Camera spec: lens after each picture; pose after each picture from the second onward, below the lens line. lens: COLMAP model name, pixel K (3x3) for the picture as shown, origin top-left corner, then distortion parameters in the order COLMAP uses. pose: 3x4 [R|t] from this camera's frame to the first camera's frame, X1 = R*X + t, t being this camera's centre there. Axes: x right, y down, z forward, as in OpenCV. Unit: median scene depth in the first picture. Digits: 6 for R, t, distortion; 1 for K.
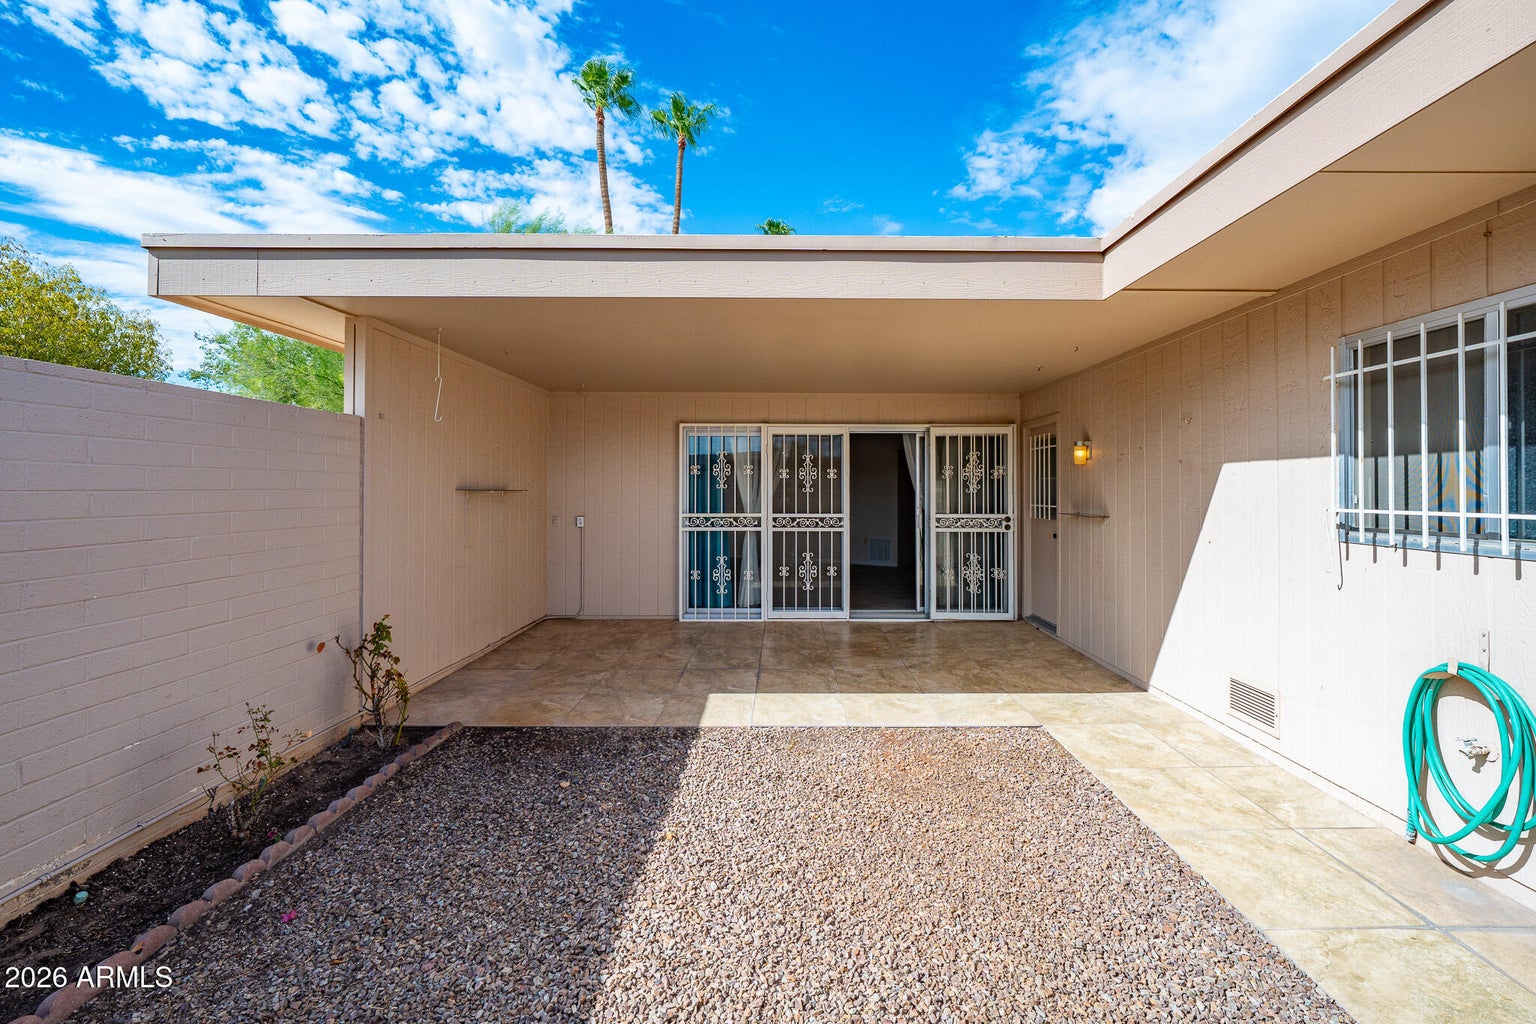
lens RADIAL K [[631.8, 0, 771.2], [0, 631.8, 495.3], [0, 0, 1]] dist [-0.000999, -0.000124]
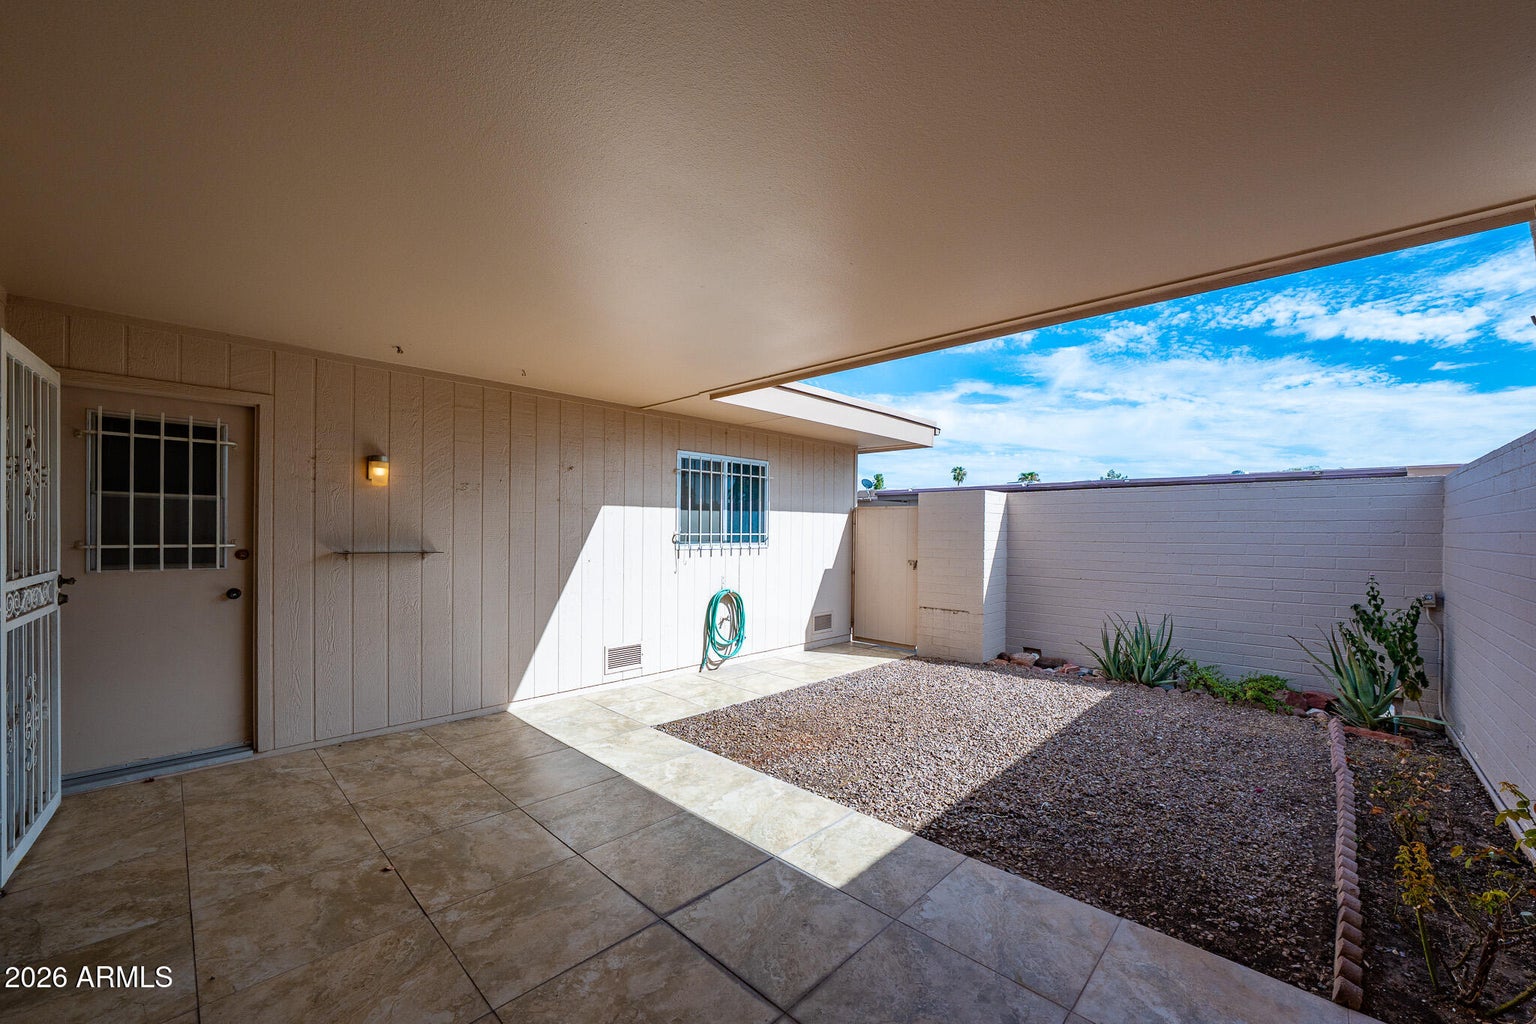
lens RADIAL K [[566.4, 0, 772.2], [0, 566.4, 520.4], [0, 0, 1]] dist [-0.002041, -0.000343]
pose [[-0.708148, -0.005464, 0.706043, -0.495401], [-0.004567, 0.999985, 0.003159, -0.022318], [-0.706049, -0.000987, -0.708162, 1.669580]]
